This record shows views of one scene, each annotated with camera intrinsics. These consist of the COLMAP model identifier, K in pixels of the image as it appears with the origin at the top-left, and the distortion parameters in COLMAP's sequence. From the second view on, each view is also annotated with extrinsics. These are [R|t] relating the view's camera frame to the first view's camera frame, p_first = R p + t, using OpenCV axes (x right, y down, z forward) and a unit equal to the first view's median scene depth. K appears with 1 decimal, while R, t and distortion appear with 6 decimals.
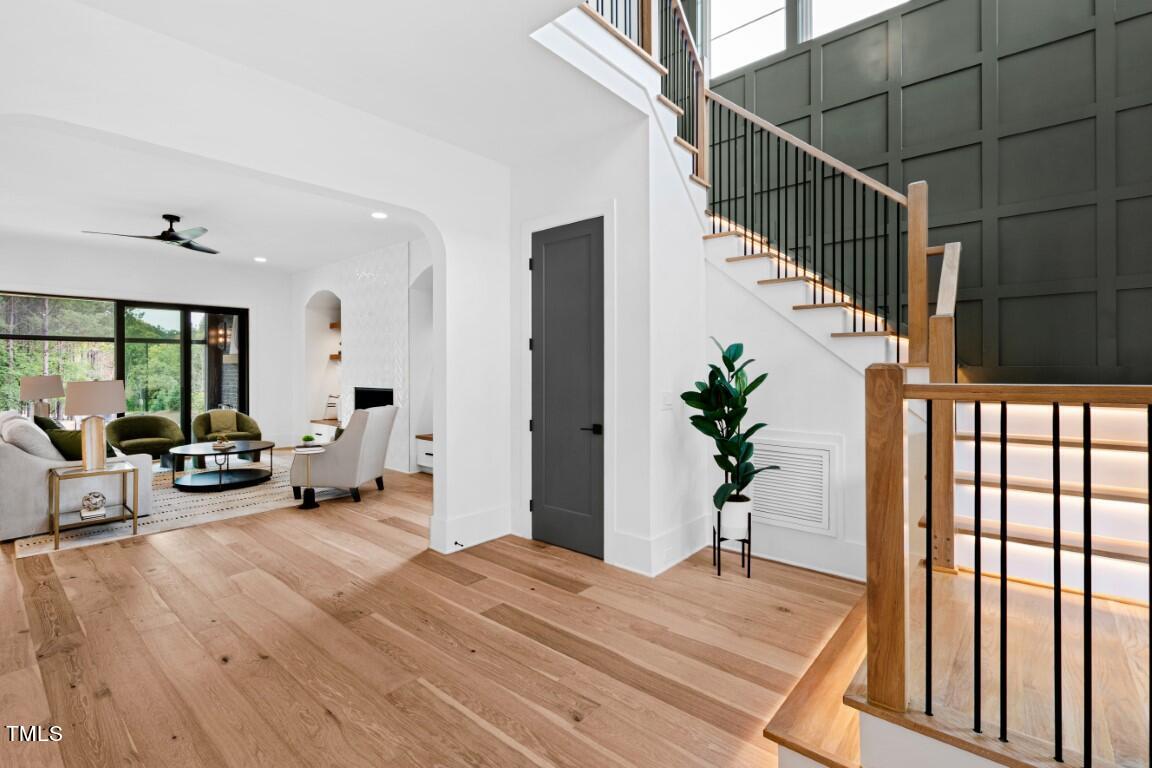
lens RADIAL K [[523.4, 0, 576.3], [0, 523.4, 373.7], [0, 0, 1]] dist [-0.001723, -0.004658]
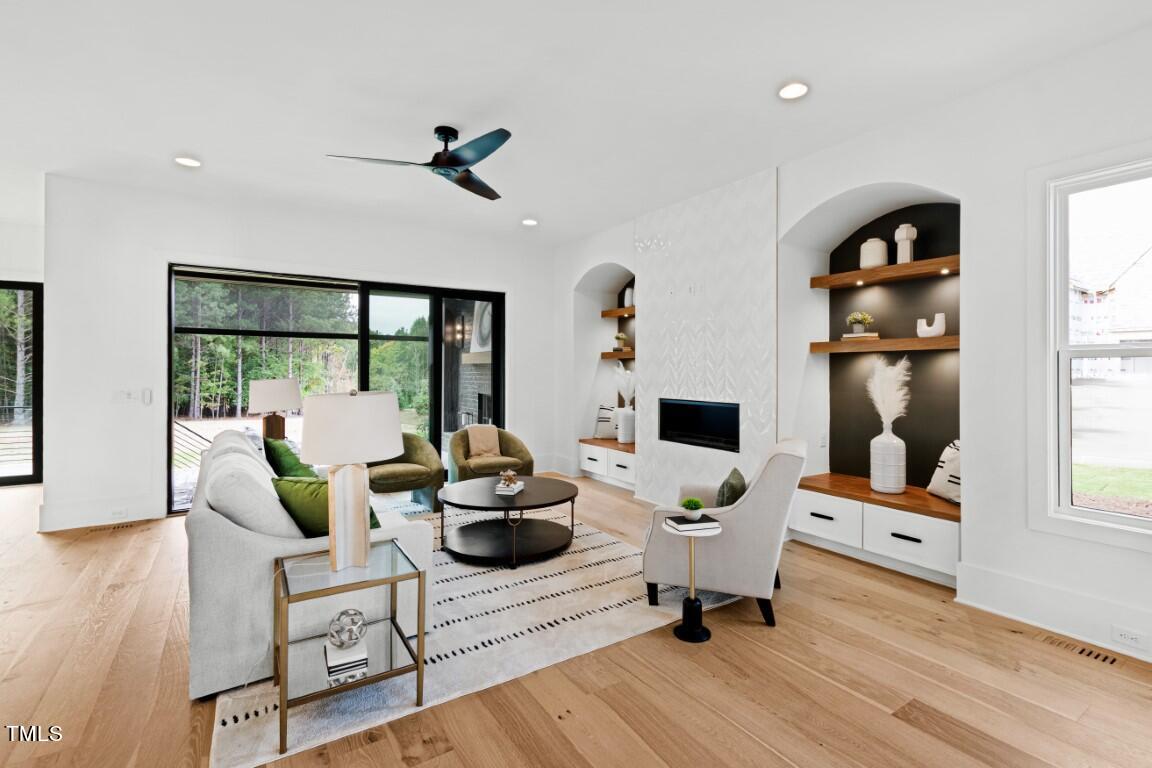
lens RADIAL K [[523.4, 0, 629.6], [0, 523.4, 377.6], [0, 0, 1]] dist [-0.001723, -0.004658]
pose [[0.975746, 0.010780, -0.218640, -0.292873], [-0.010574, 0.999942, 0.002115, -0.002516], [0.218650, 0.000248, 0.975803, 0.299570]]
